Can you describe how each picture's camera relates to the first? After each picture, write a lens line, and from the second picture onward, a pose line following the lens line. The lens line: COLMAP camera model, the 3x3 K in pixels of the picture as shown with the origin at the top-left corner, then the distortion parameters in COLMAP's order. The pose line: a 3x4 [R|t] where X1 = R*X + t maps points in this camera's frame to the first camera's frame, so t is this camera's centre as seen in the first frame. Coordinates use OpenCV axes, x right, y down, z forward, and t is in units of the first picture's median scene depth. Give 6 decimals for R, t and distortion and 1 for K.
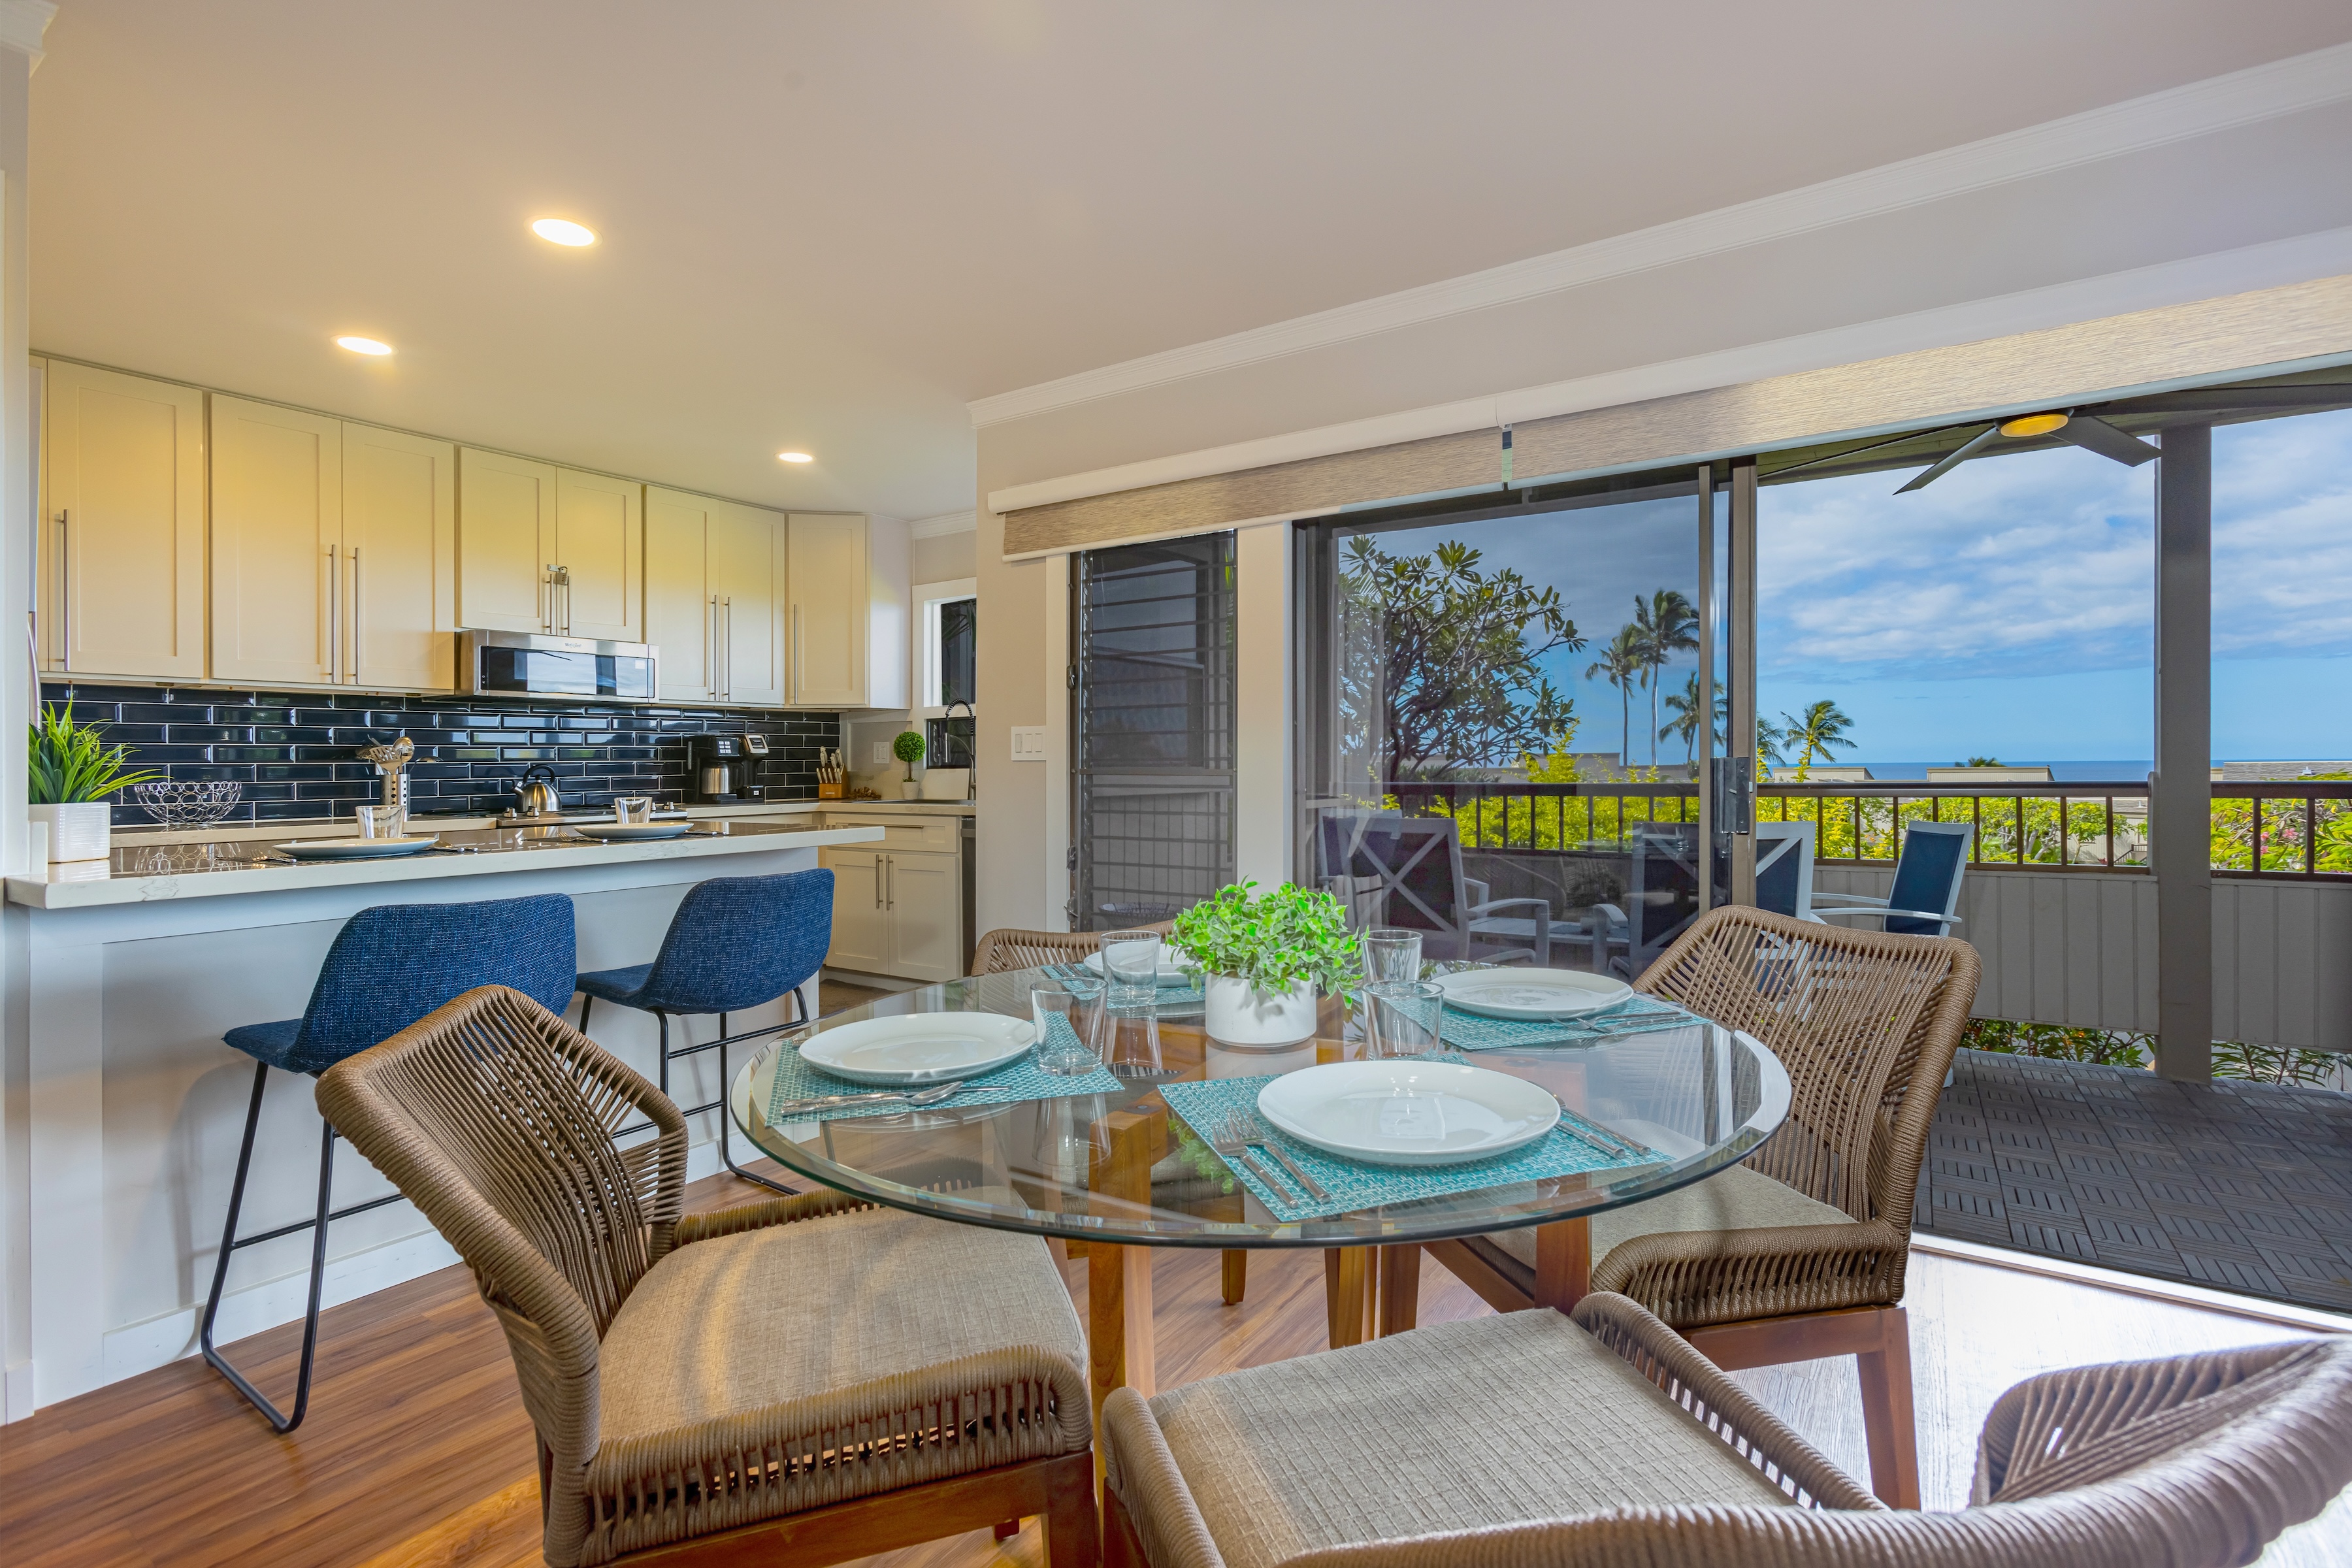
lens RADIAL K [[1105.5, 0, 1165.4], [0, 1105.5, 715.4], [0, 0, 1]] dist [-0.002692, 0.000514]
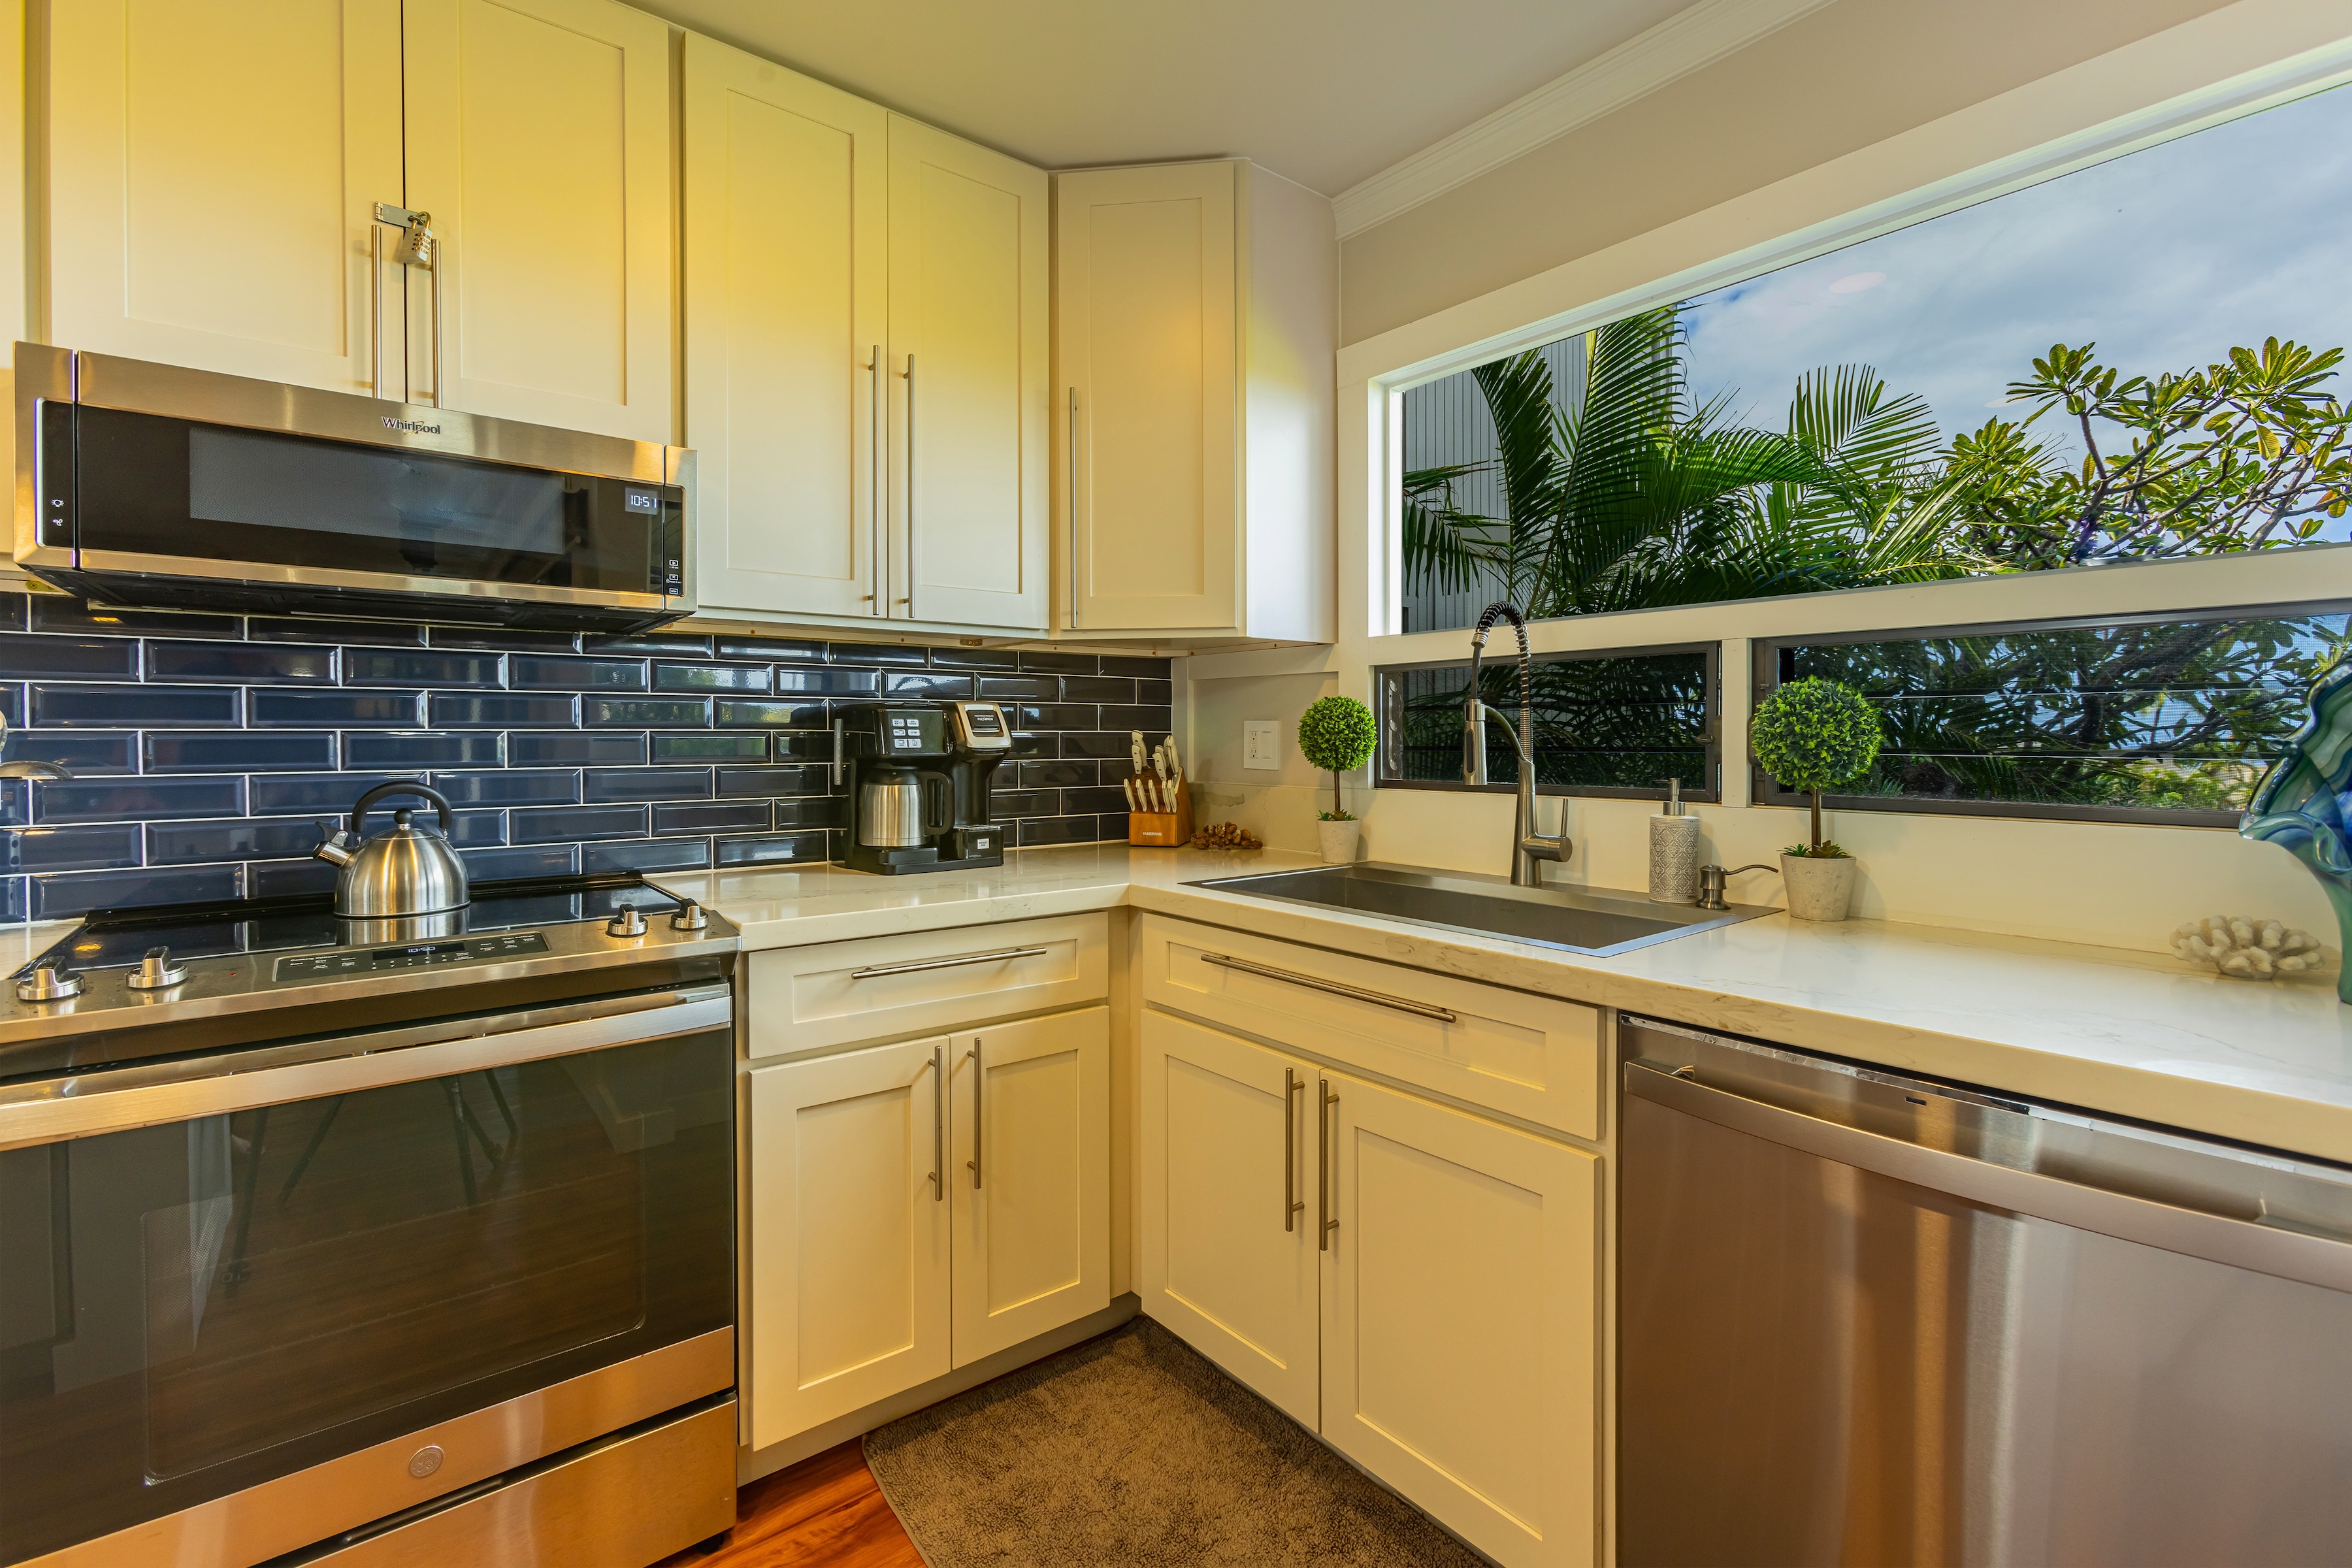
lens RADIAL K [[1050.9, 0, 1146.5], [0, 1050.9, 751.9], [0, 0, 1]] dist [-0.011218, 0.007980]
pose [[0.954470, 0.013217, -0.298013, -0.192014], [0.003841, 0.998391, 0.056580, 0.013574], [0.298281, -0.055149, 0.952883, 0.637433]]
